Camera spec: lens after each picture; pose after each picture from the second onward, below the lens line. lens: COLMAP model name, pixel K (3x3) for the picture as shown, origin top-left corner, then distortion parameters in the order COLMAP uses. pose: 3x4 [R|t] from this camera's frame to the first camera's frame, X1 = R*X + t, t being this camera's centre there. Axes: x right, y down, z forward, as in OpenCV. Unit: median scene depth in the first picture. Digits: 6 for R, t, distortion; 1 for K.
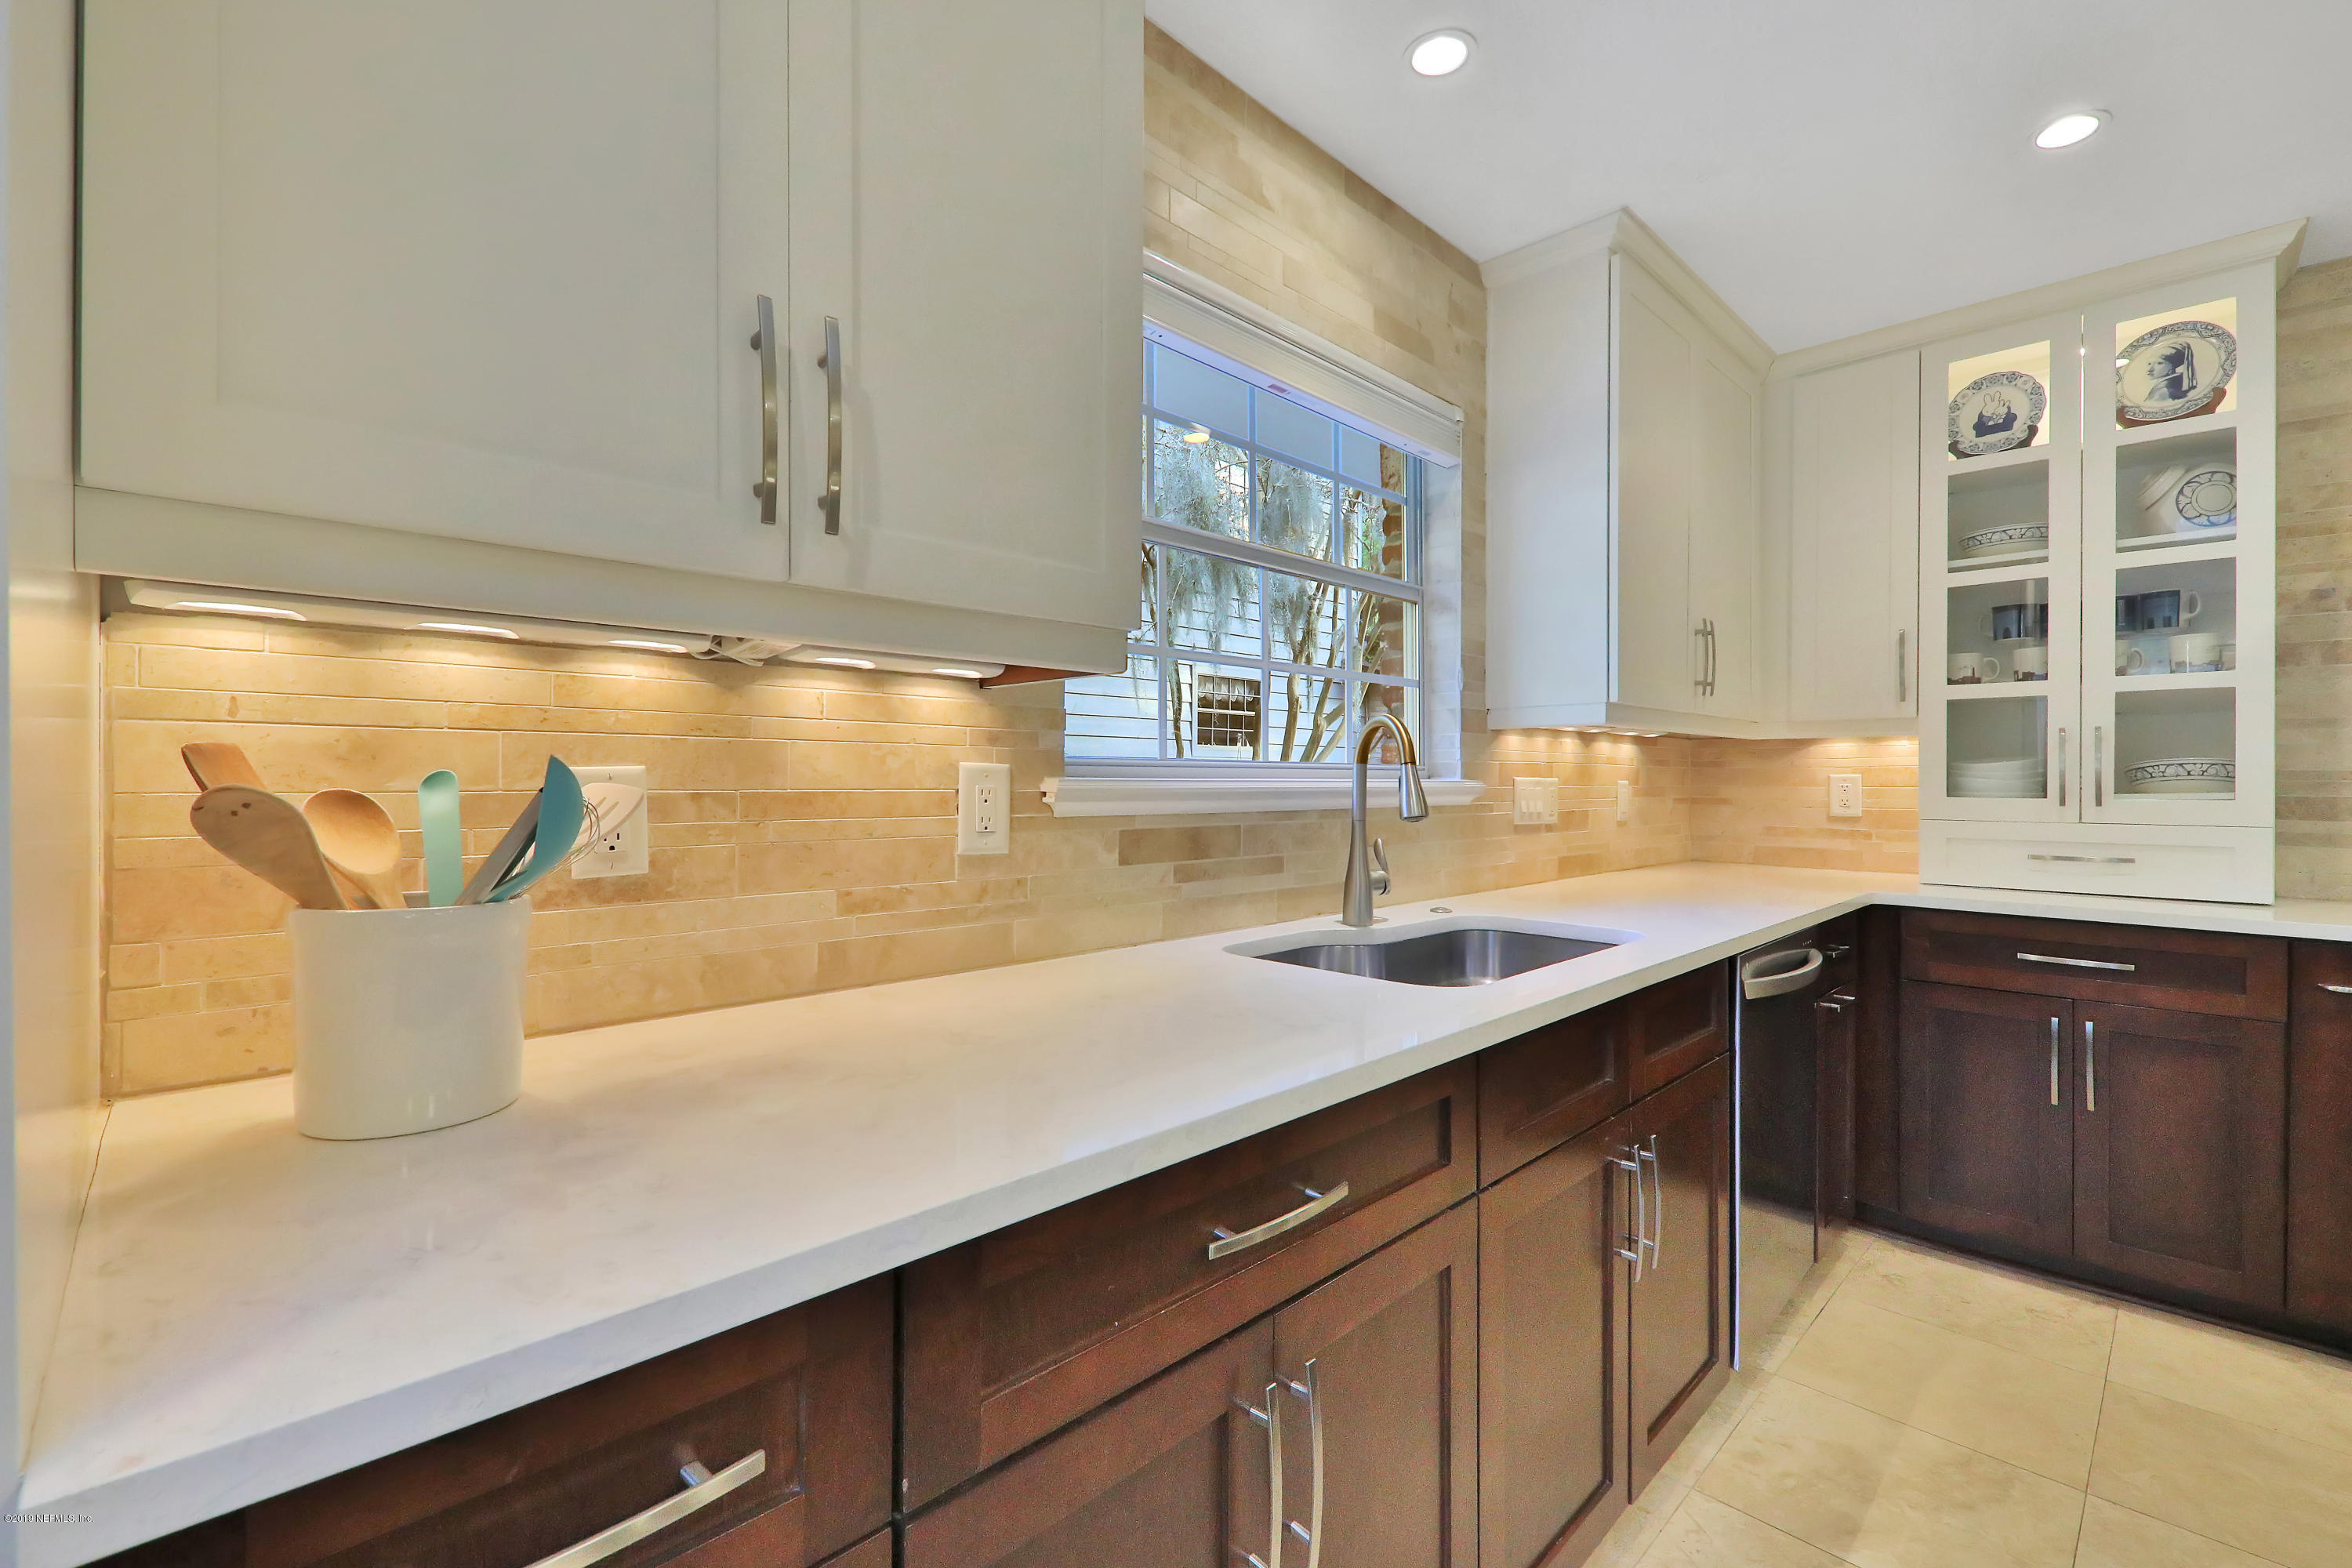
lens RADIAL K [[1001.2, 0, 1172.1], [0, 1001.2, 781.3], [0, 0, 1]] dist [0.000061, -0.002938]
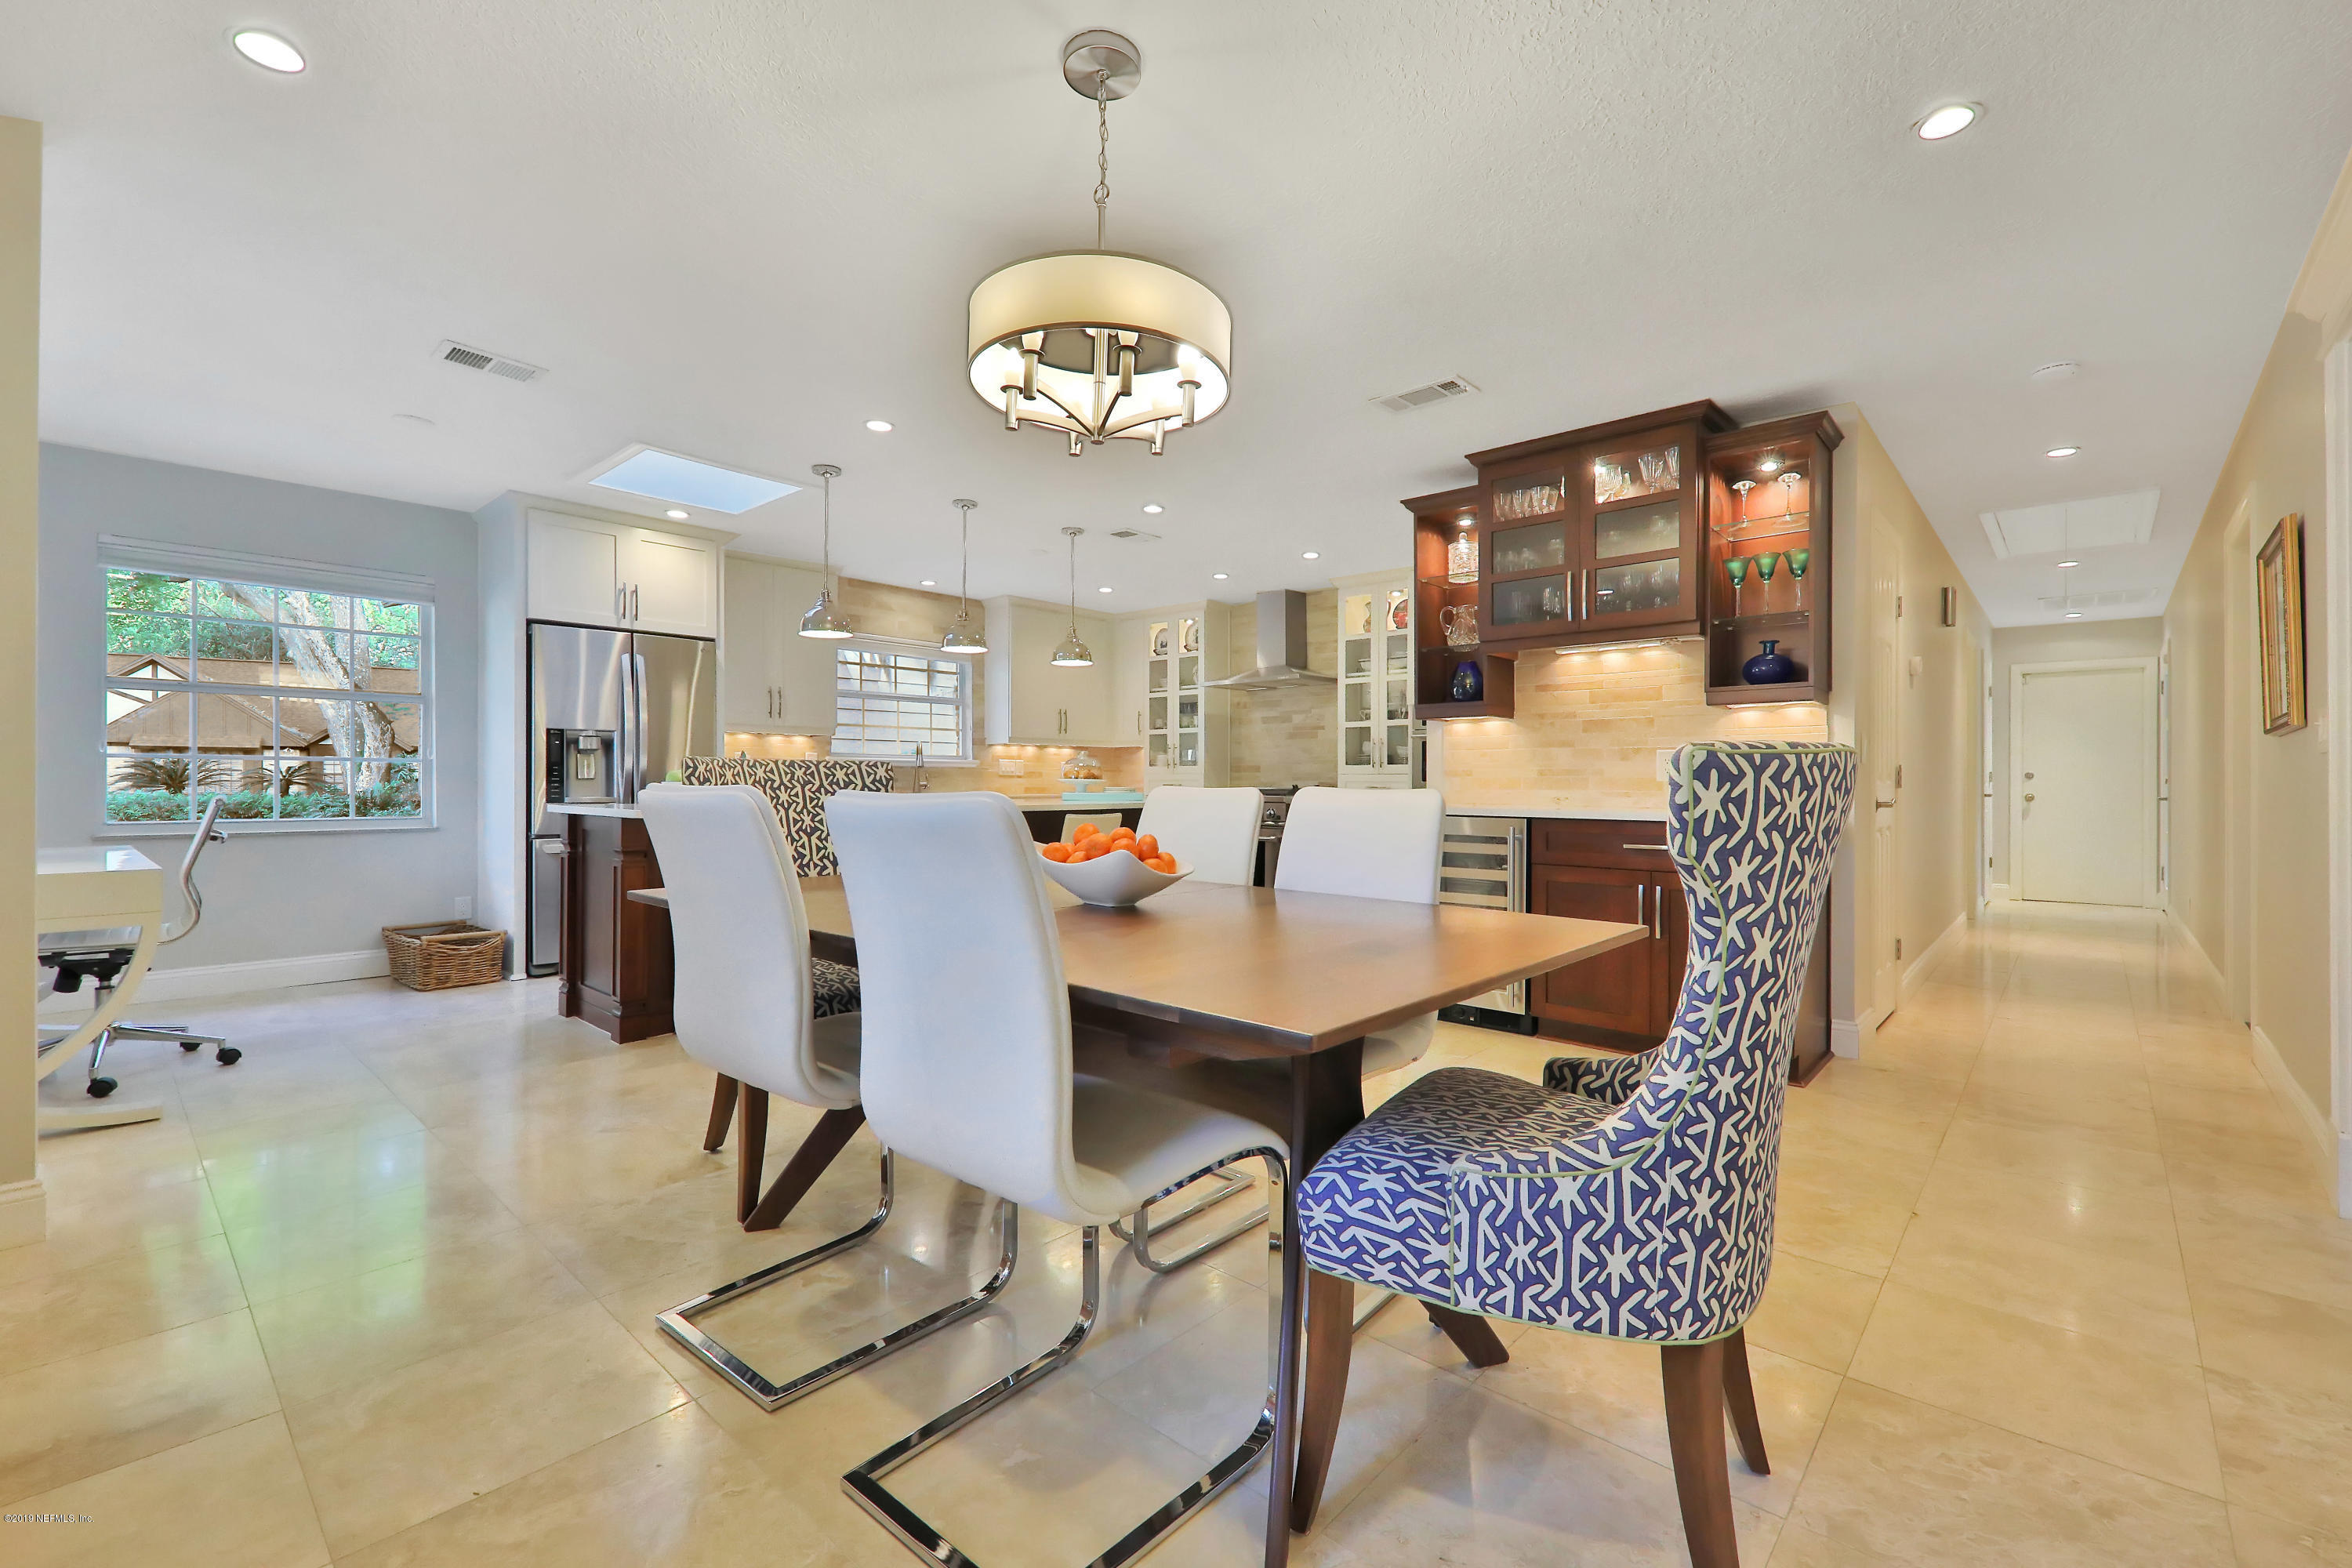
lens RADIAL K [[1001.2, 0, 1172.1], [0, 1001.2, 781.3], [0, 0, 1]] dist [0.000061, -0.002938]
pose [[0.998298, 0.000164, 0.058311, 0.745198], [0.000101, 0.999990, -0.004533, 0.083496], [-0.058312, 0.004531, 0.998288, -2.301124]]
